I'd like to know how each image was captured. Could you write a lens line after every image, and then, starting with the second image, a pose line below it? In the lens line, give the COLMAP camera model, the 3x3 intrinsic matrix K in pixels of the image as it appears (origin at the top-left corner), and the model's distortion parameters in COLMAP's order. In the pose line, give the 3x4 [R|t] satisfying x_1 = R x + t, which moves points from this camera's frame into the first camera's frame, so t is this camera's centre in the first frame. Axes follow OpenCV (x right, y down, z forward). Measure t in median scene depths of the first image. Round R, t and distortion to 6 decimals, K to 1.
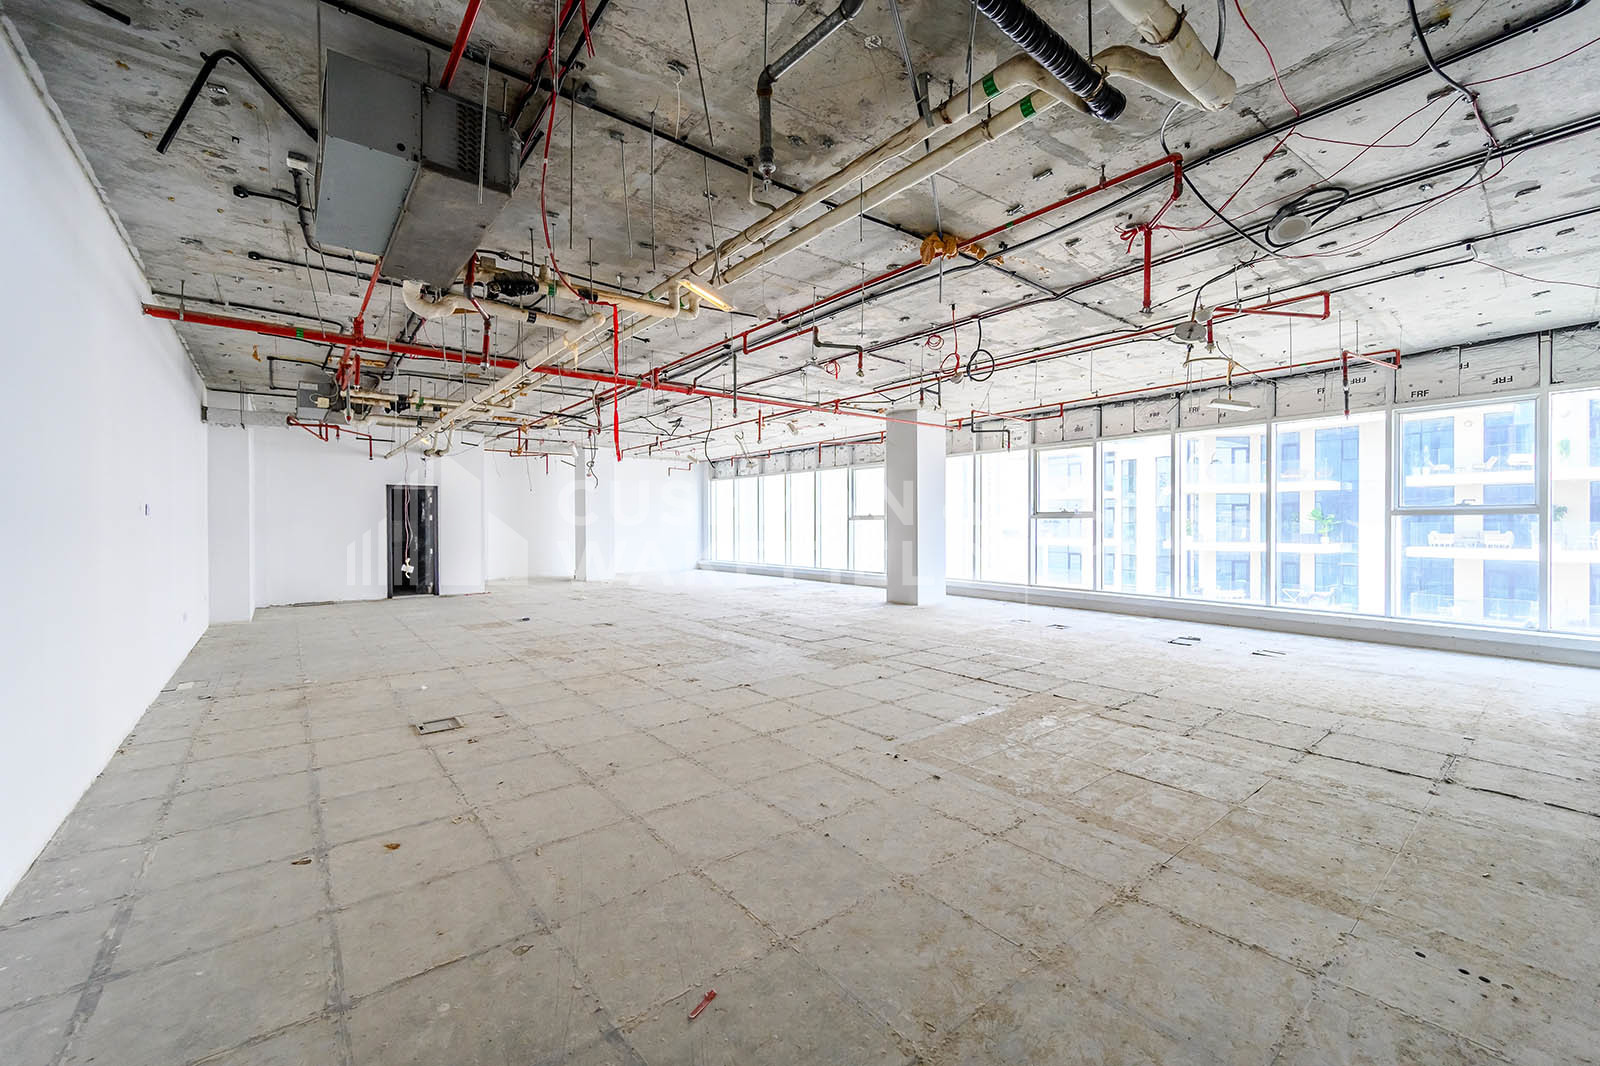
lens RADIAL K [[635.4, 0, 805.5], [0, 635.4, 529.9], [0, 0, 1]] dist [0.000460, 0.000086]
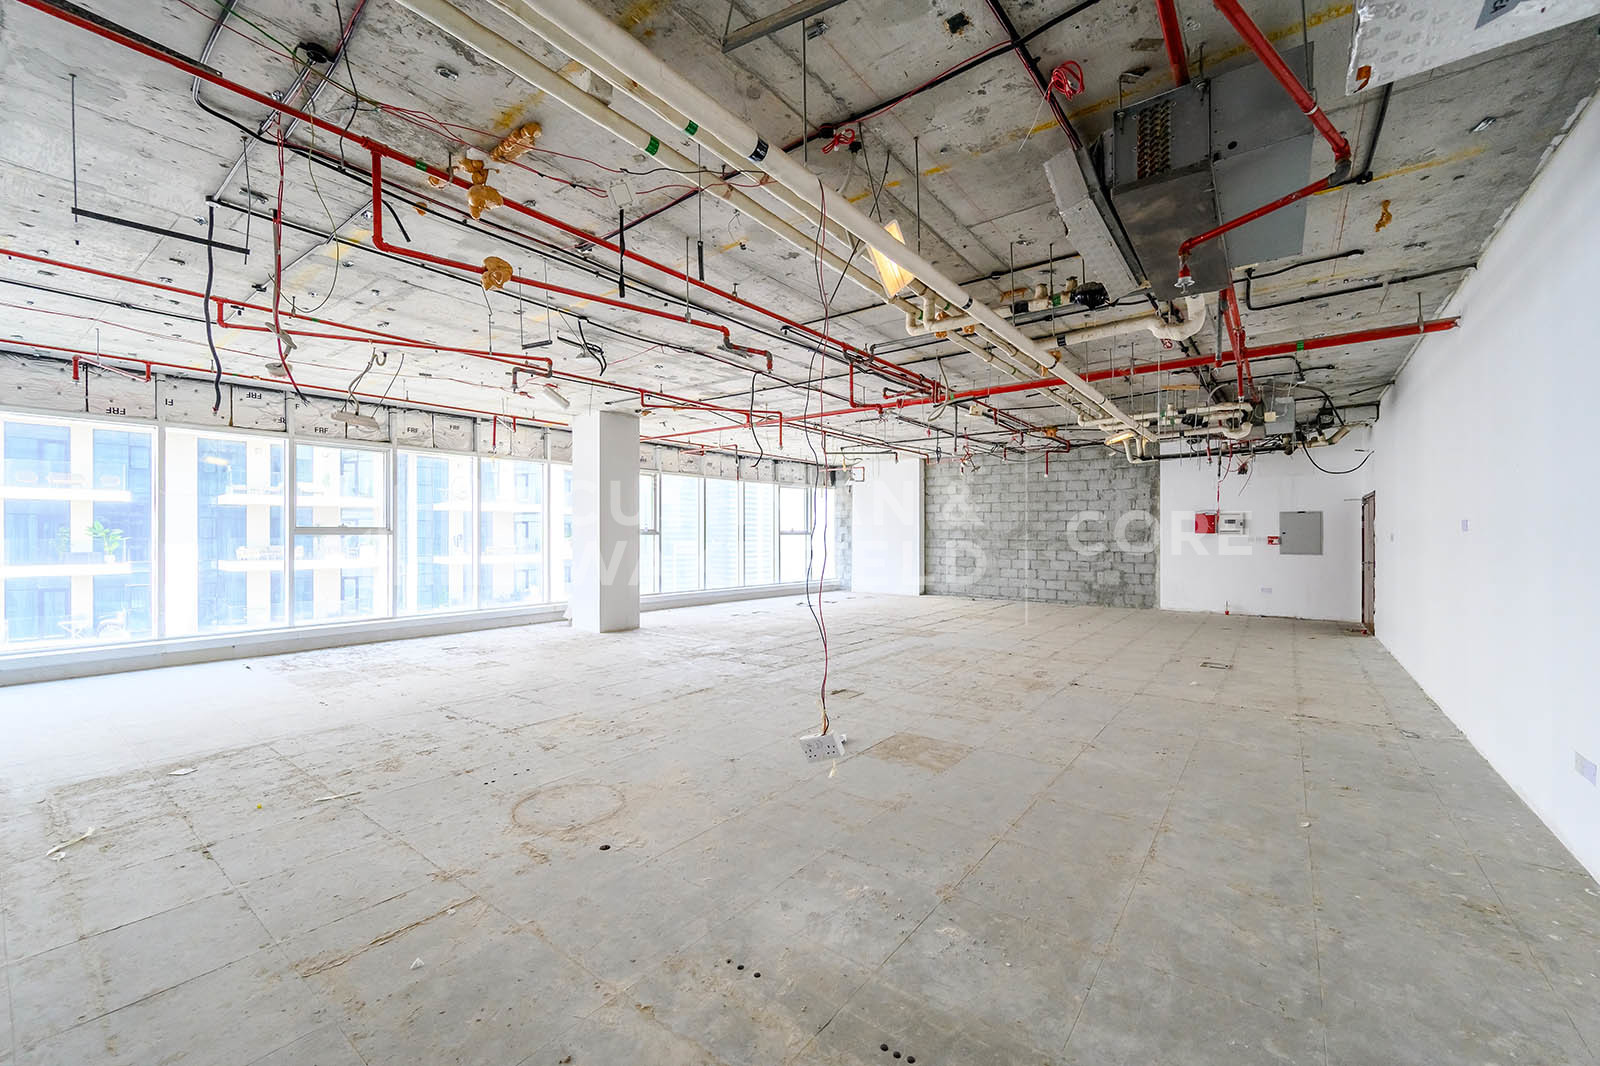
lens RADIAL K [[635.4, 0, 793.4], [0, 635.4, 535.5], [0, 0, 1]] dist [0.000460, 0.000086]
pose [[-0.226018, 0.005443, 0.974108, -0.265914], [0.010218, 0.999943, -0.003216, -0.003996], [-0.974070, 0.009227, -0.226060, 0.335767]]
